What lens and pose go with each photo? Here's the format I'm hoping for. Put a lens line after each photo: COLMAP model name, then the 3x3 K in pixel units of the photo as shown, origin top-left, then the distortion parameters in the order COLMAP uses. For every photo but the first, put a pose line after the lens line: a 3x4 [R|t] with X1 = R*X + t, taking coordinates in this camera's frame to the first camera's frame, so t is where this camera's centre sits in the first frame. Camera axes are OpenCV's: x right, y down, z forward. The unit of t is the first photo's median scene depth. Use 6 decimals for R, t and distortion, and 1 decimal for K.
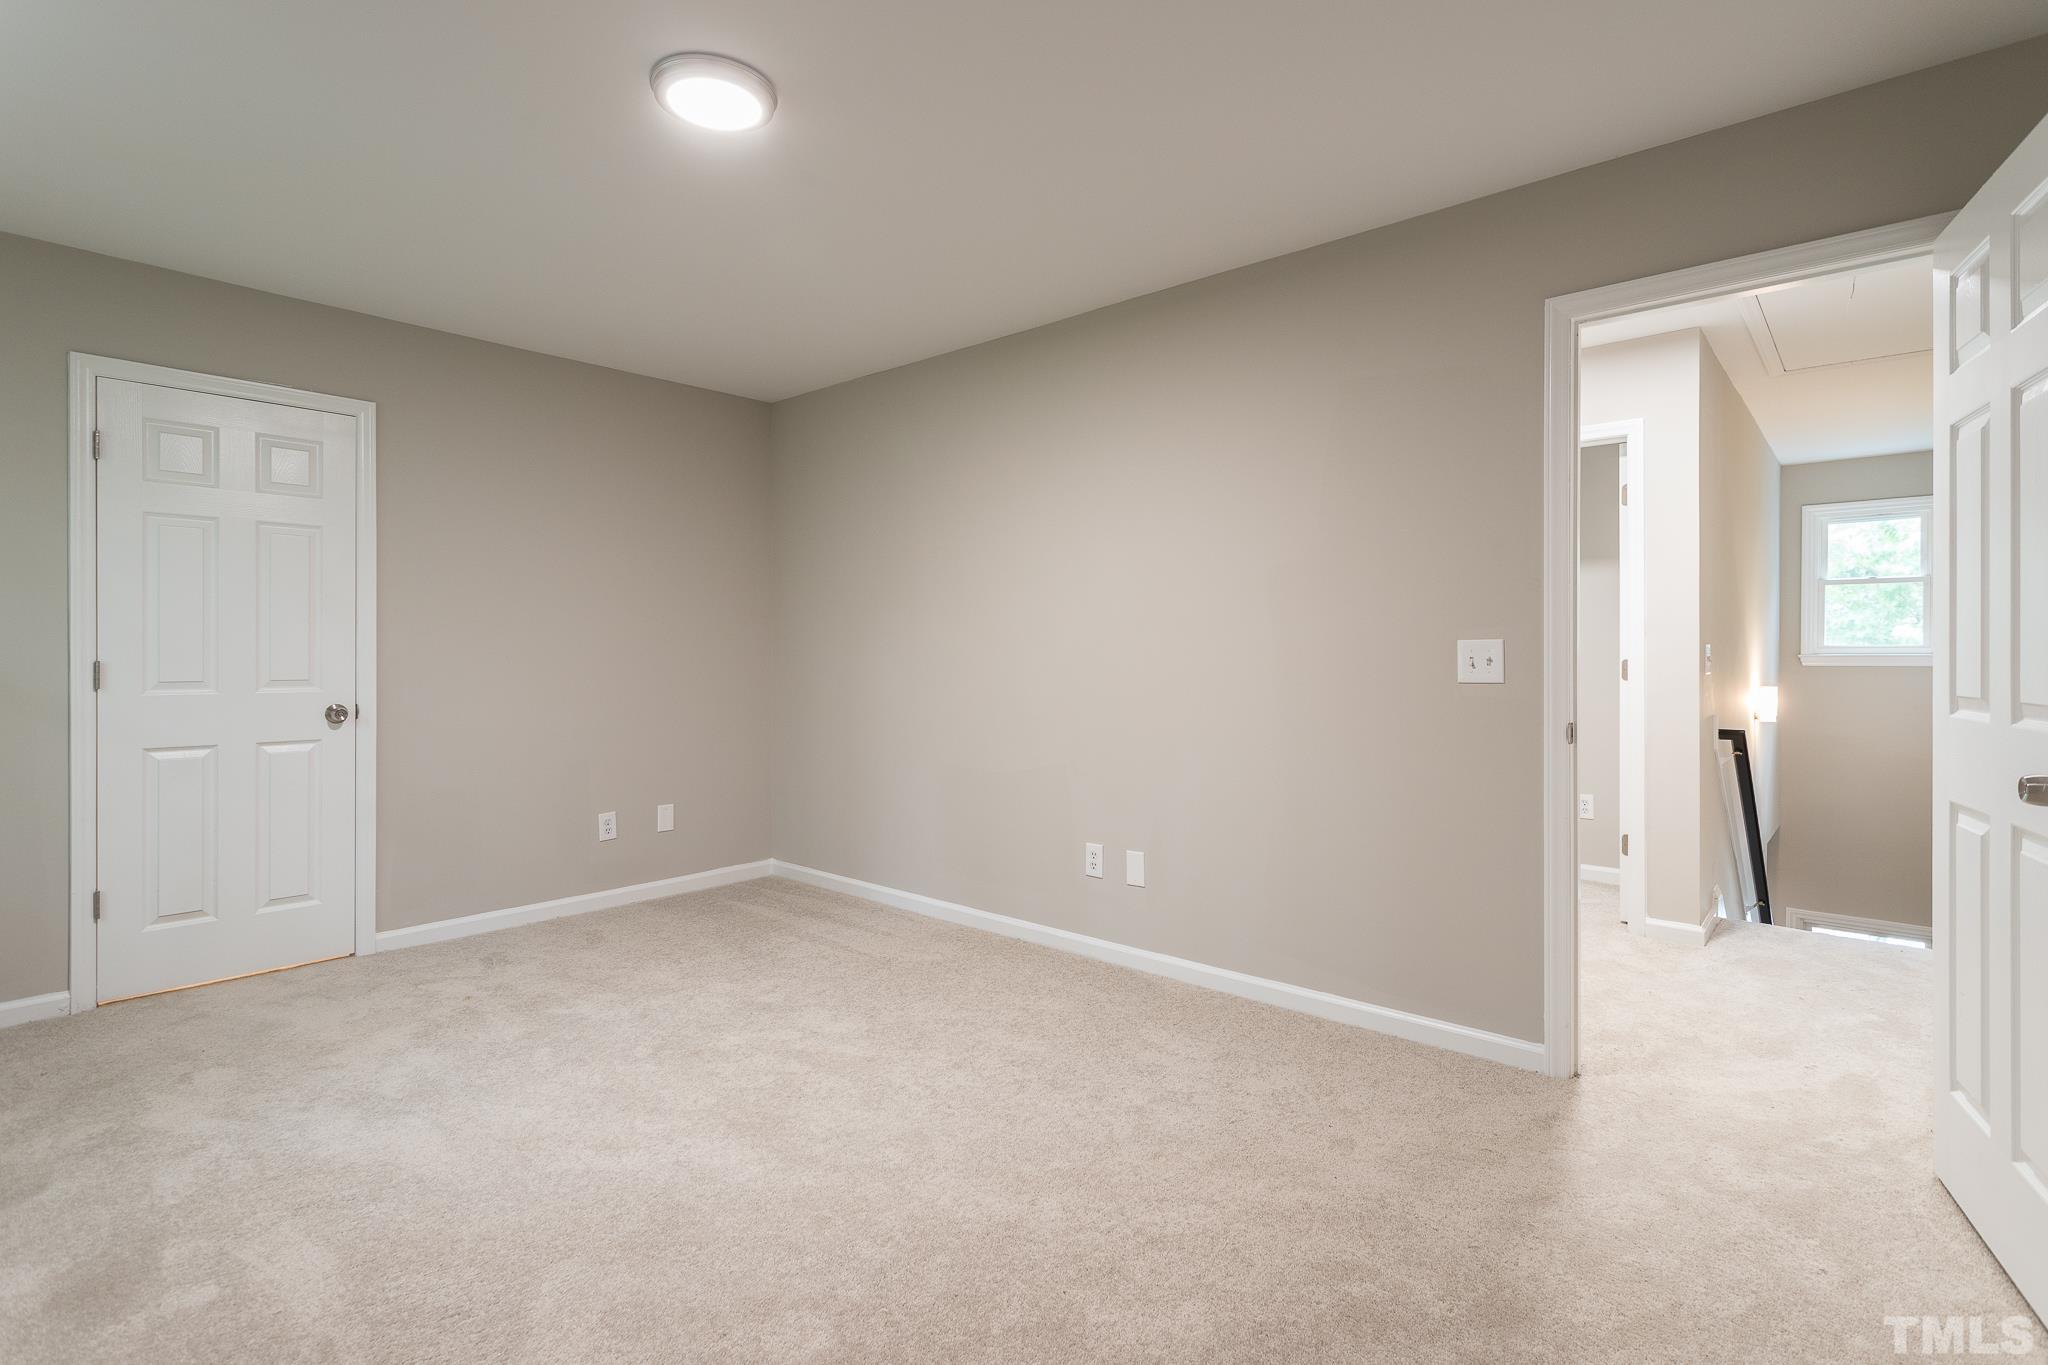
lens RADIAL K [[988.8, 0, 1026.3], [0, 988.8, 667.7], [0, 0, 1]] dist [-0.002439, -0.000369]
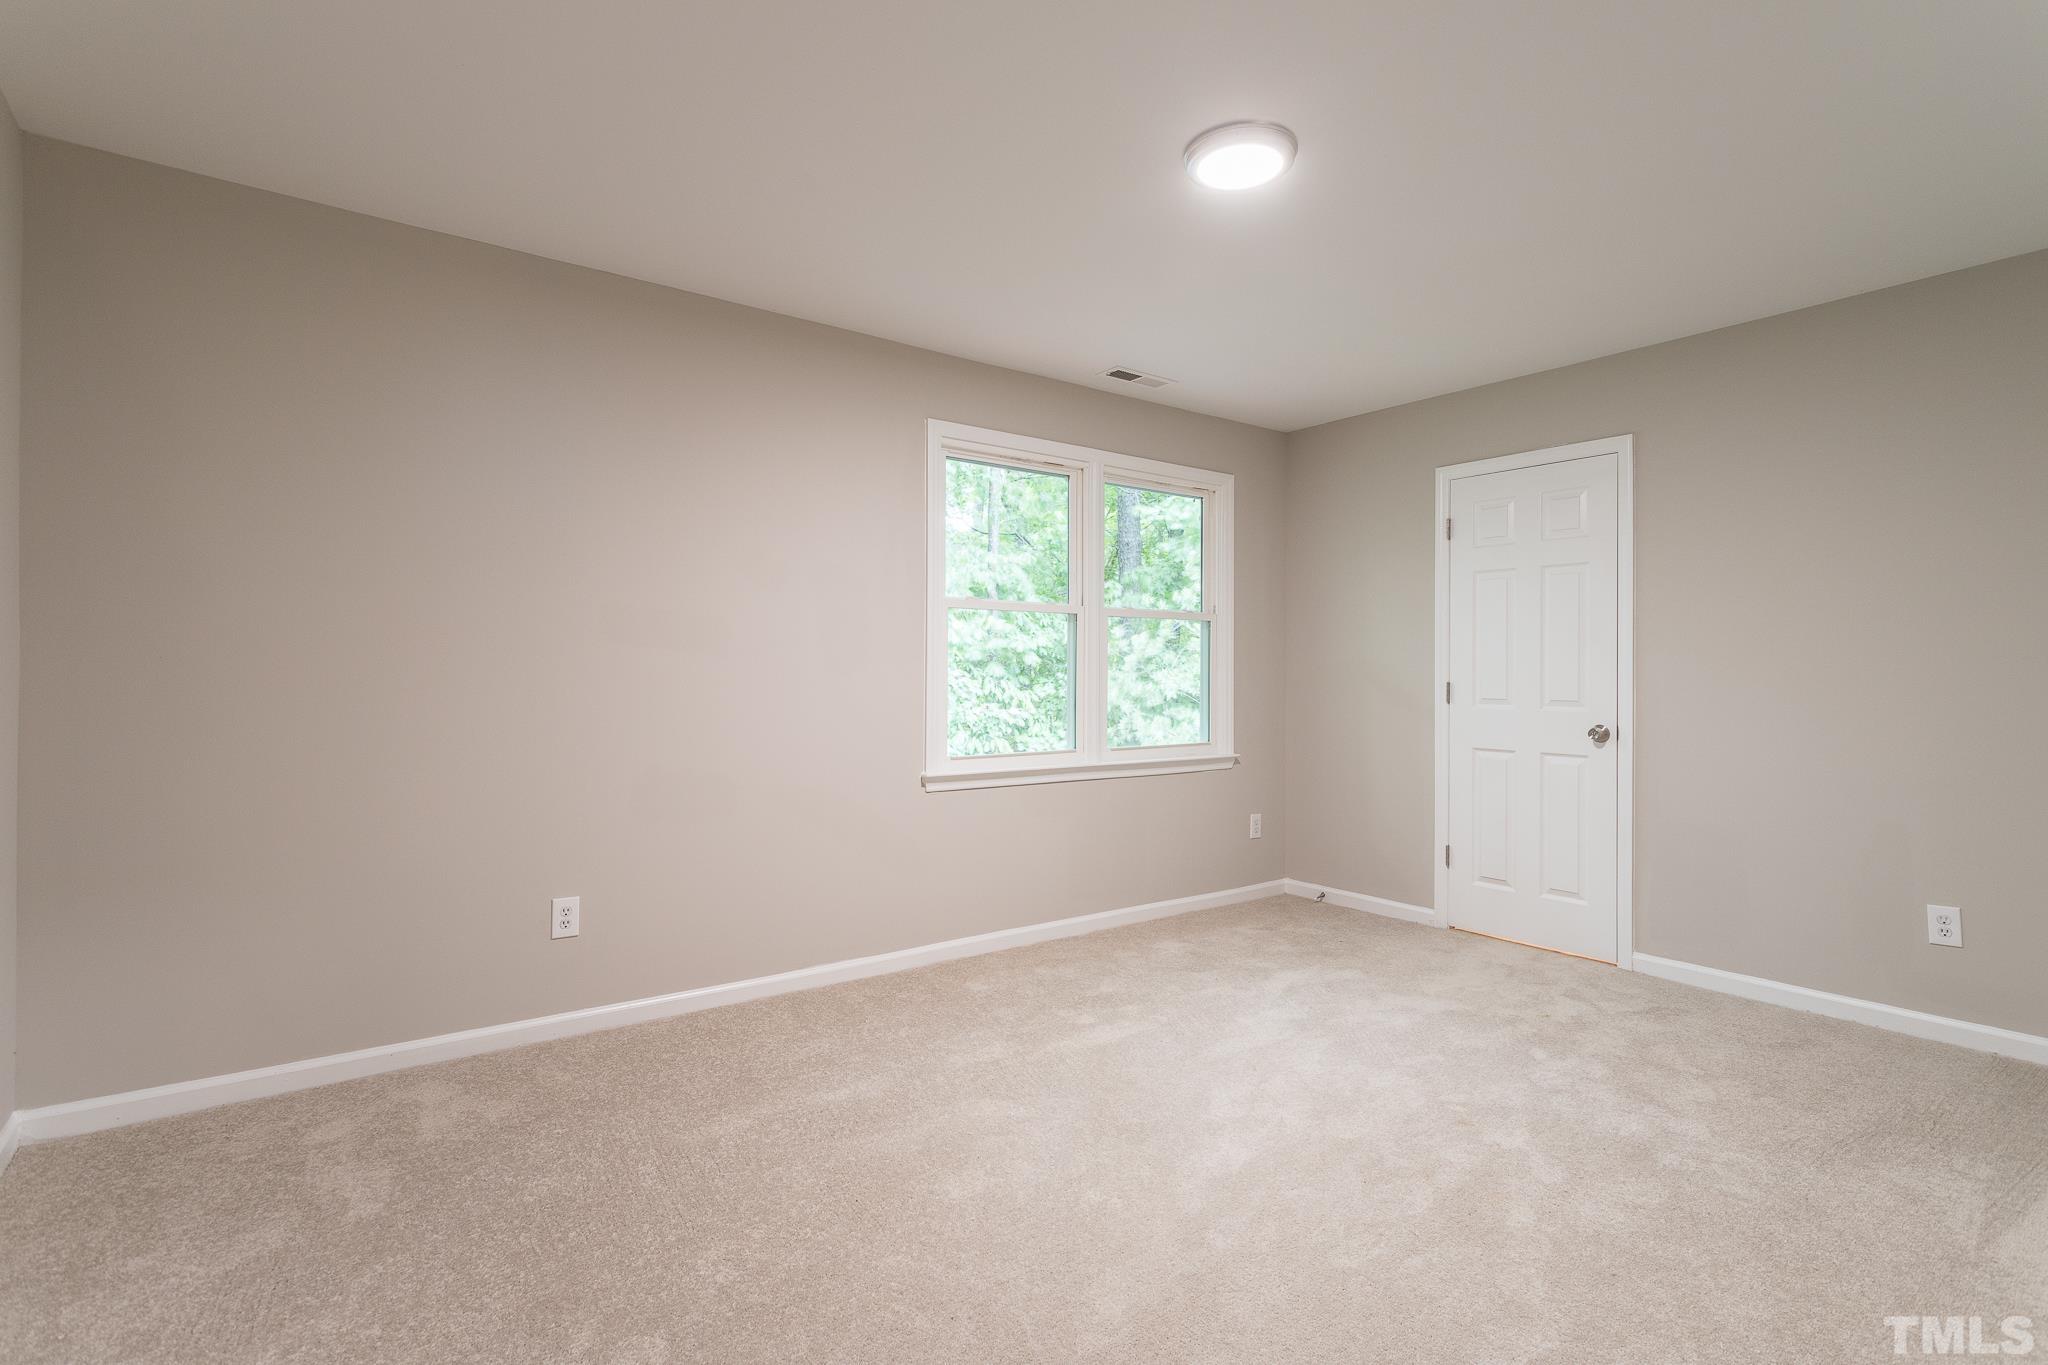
lens RADIAL K [[974.1, 0, 1041.0], [0, 974.1, 681.3], [0, 0, 1]] dist [0.002122, 0.001190]
pose [[-0.205355, 0.003112, -0.978683, 0.528713], [-0.021136, 0.999748, 0.007614, -0.006518], [0.978459, 0.022249, -0.205238, 0.700113]]
